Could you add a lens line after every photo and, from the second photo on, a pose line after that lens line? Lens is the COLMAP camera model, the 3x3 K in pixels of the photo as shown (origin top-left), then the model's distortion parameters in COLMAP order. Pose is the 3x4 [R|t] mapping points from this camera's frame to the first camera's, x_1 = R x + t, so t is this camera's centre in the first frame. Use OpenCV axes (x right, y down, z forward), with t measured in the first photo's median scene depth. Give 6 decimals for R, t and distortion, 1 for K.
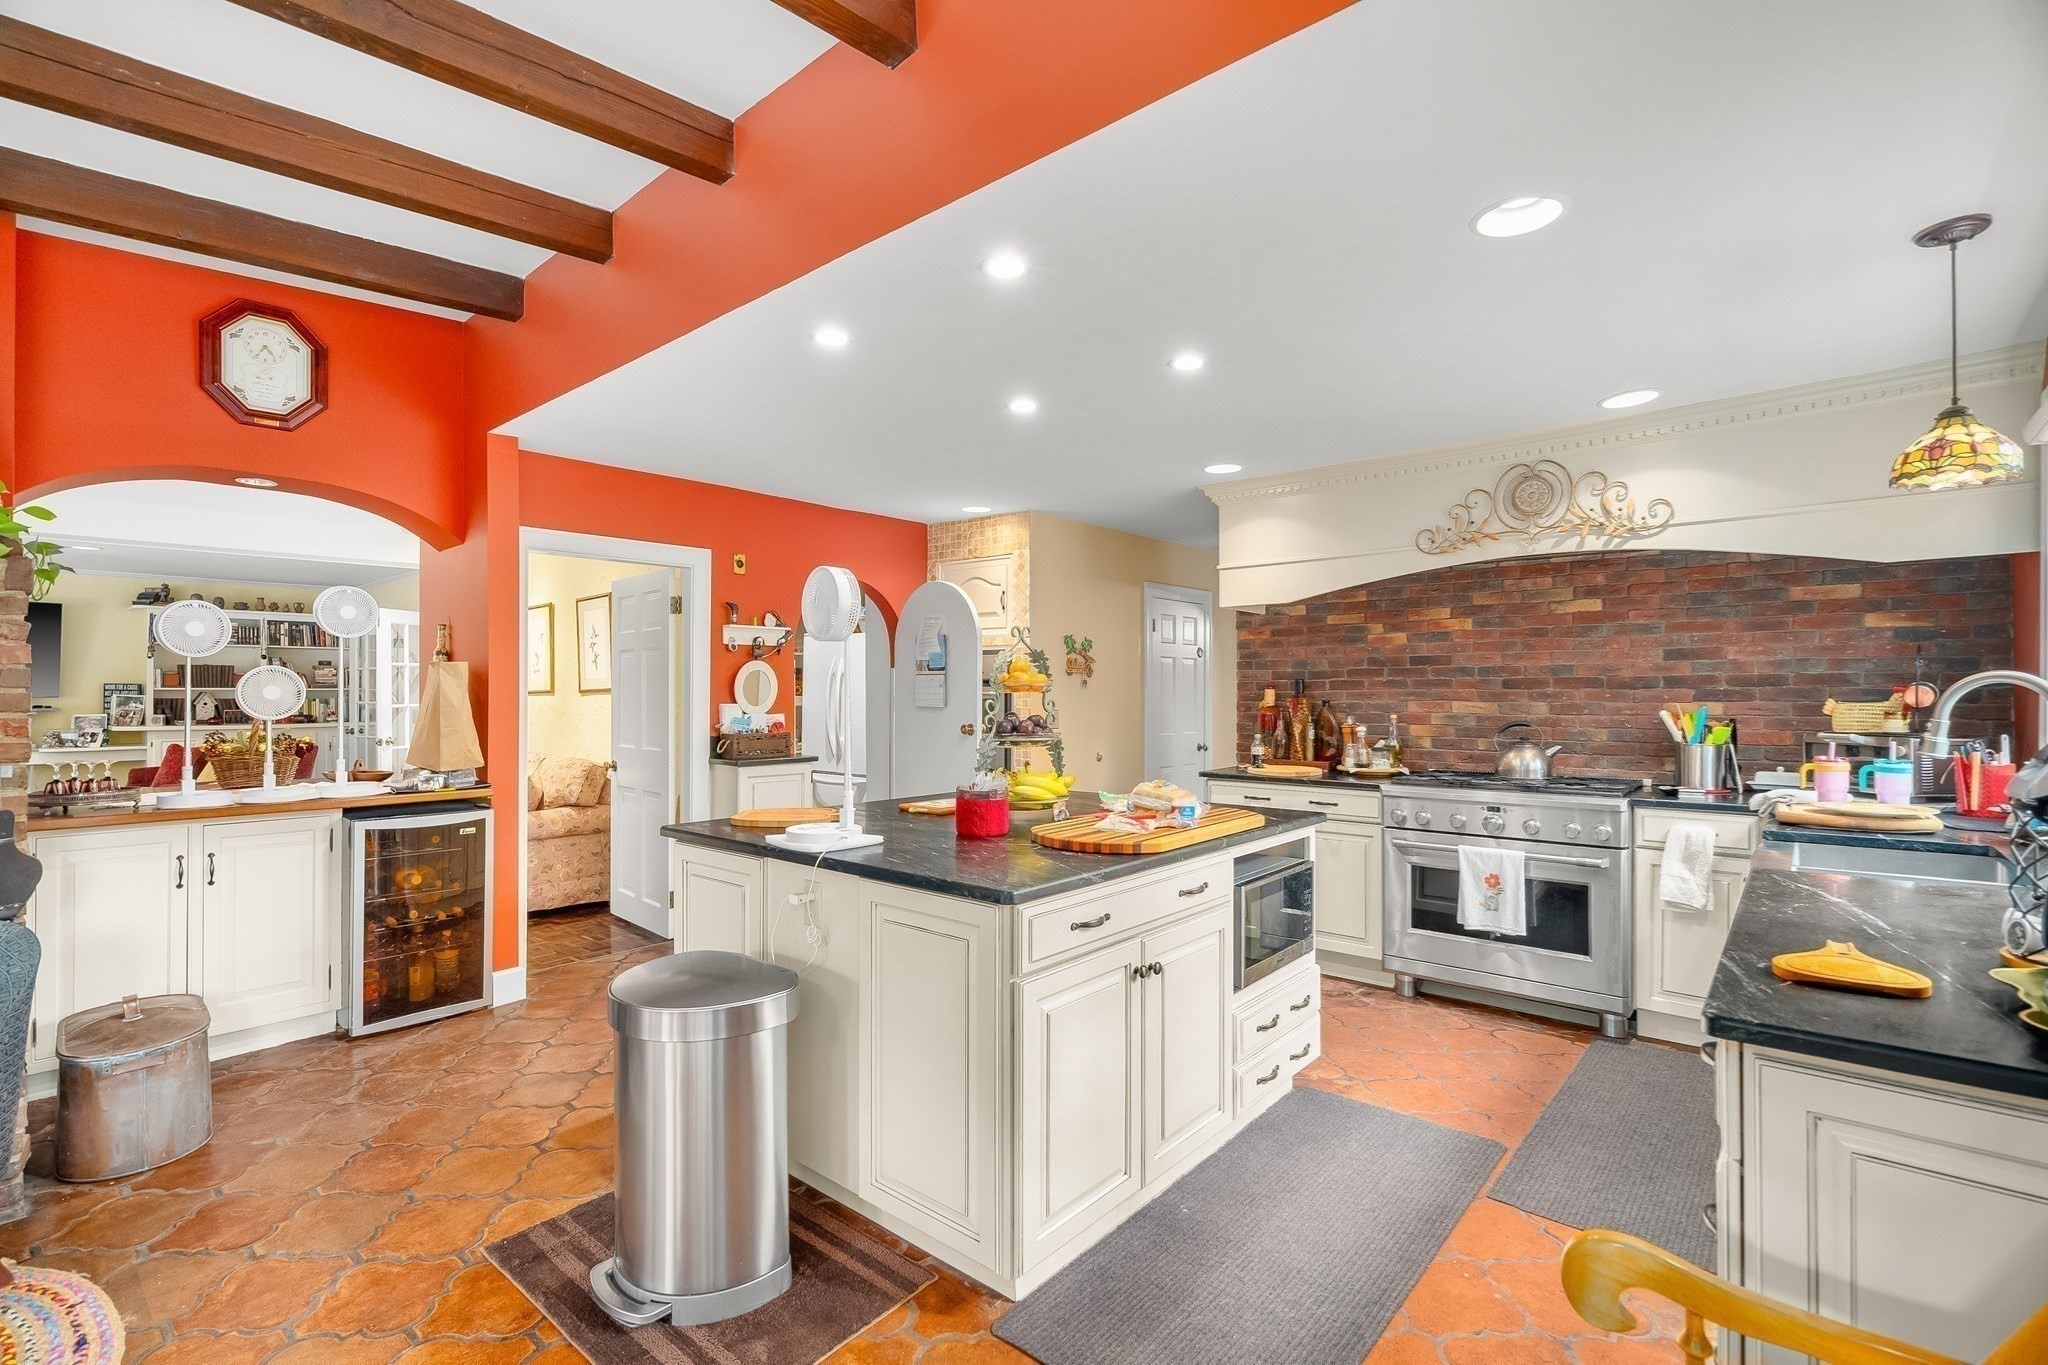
lens RADIAL K [[917.3, 0, 1019.9], [0, 917.3, 681.3], [0, 0, 1]] dist [-0.001039, 0.000050]
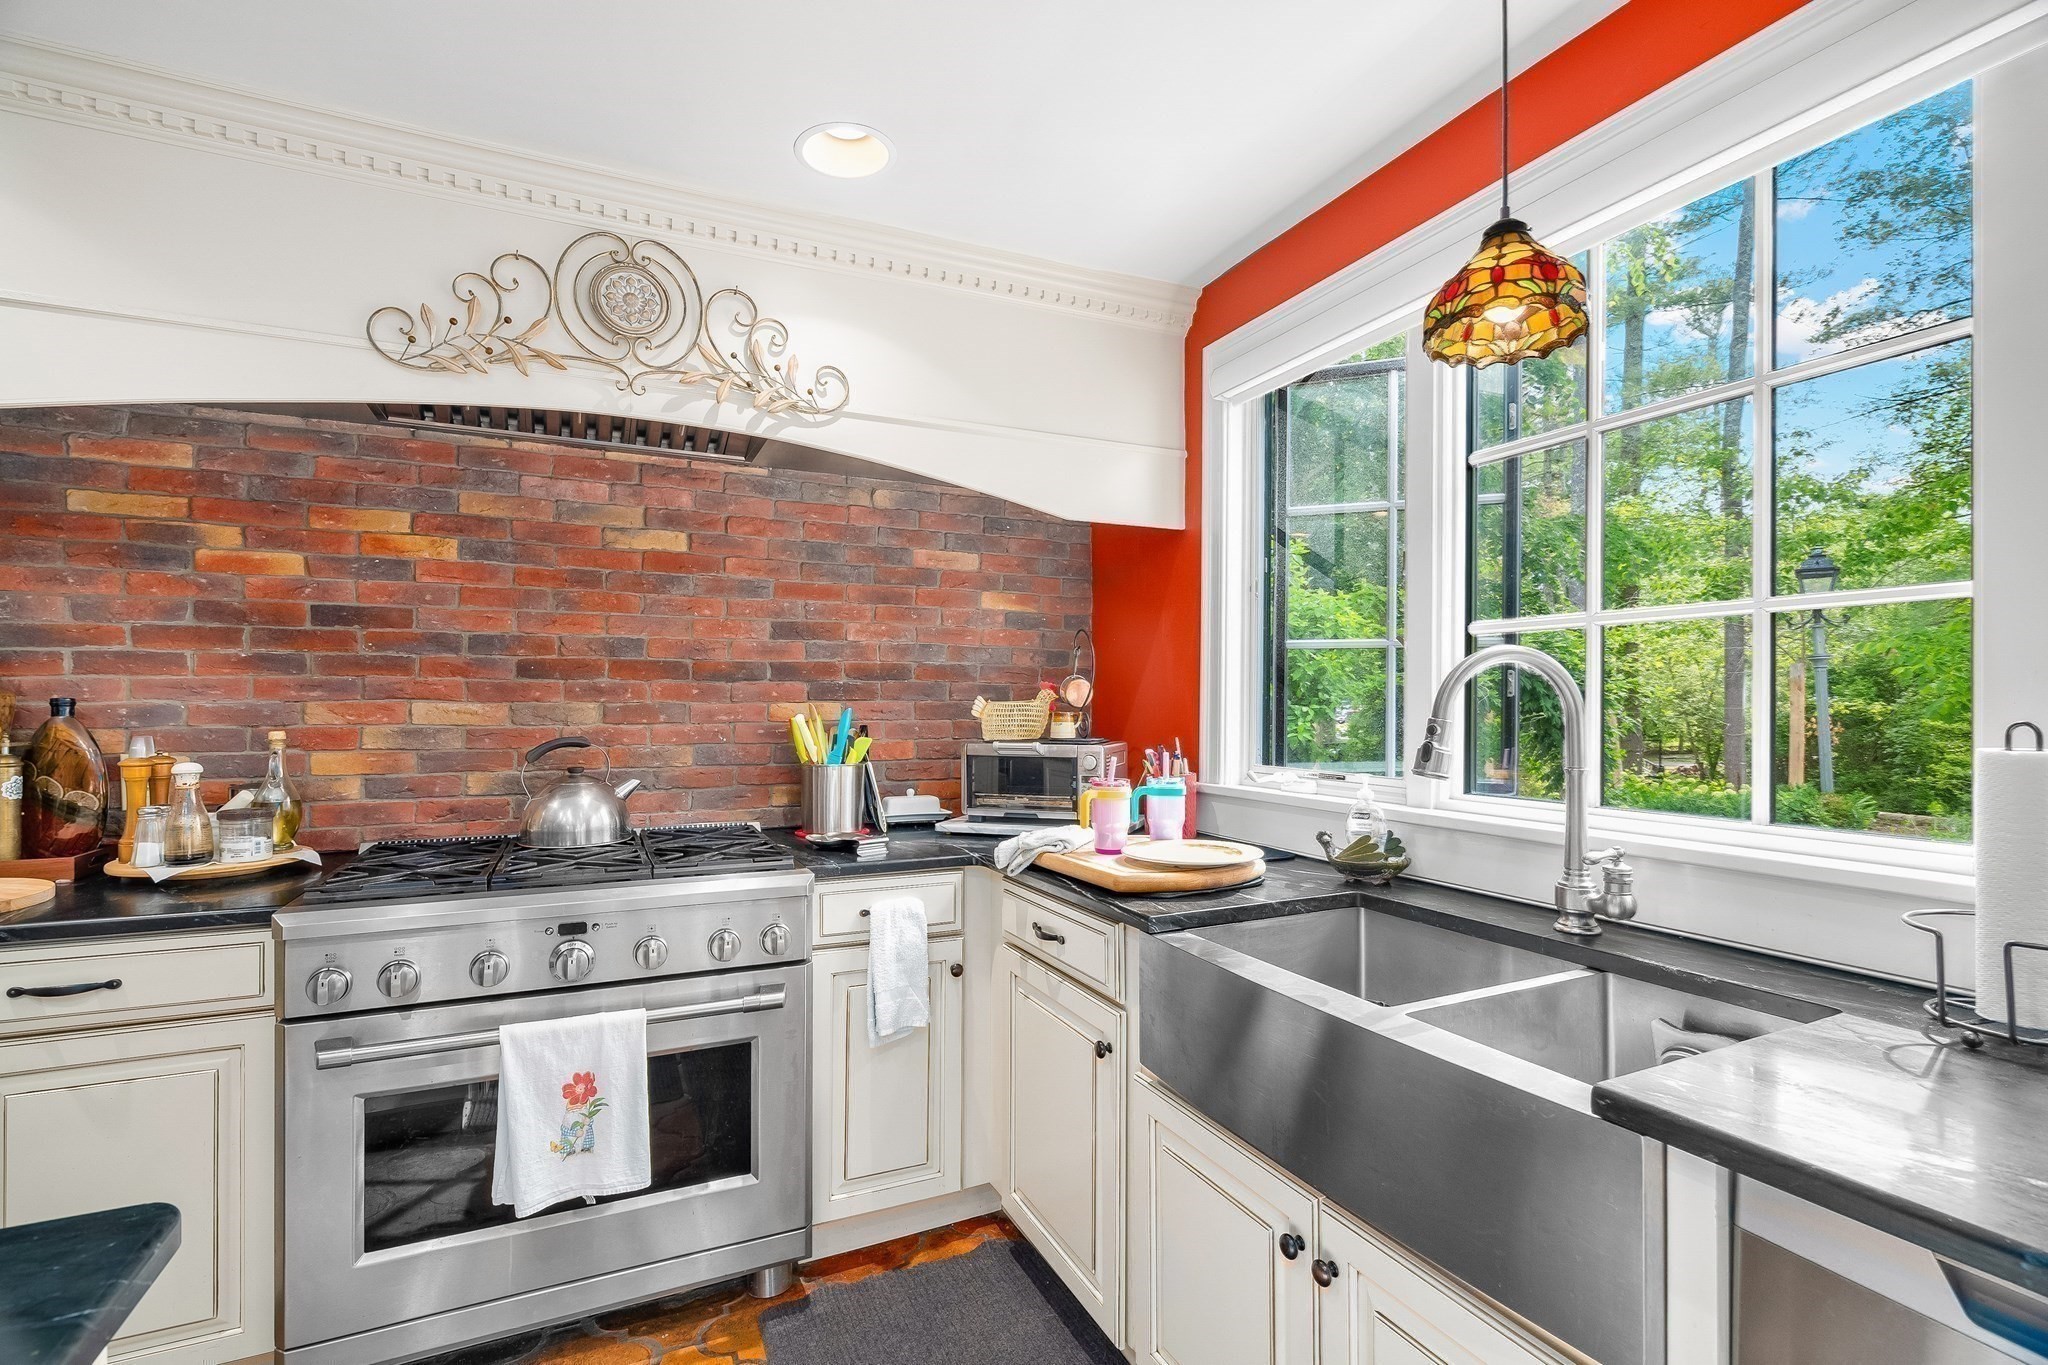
lens RADIAL K [[931.5, 0, 1024.1], [0, 931.5, 700.8], [0, 0, 1]] dist [0.000562, 0.000689]
pose [[0.405974, 0.003518, 0.913878, 0.158137], [-0.014313, 0.999894, 0.002509, 0.016894], [-0.913773, -0.014099, 0.405981, 0.539062]]
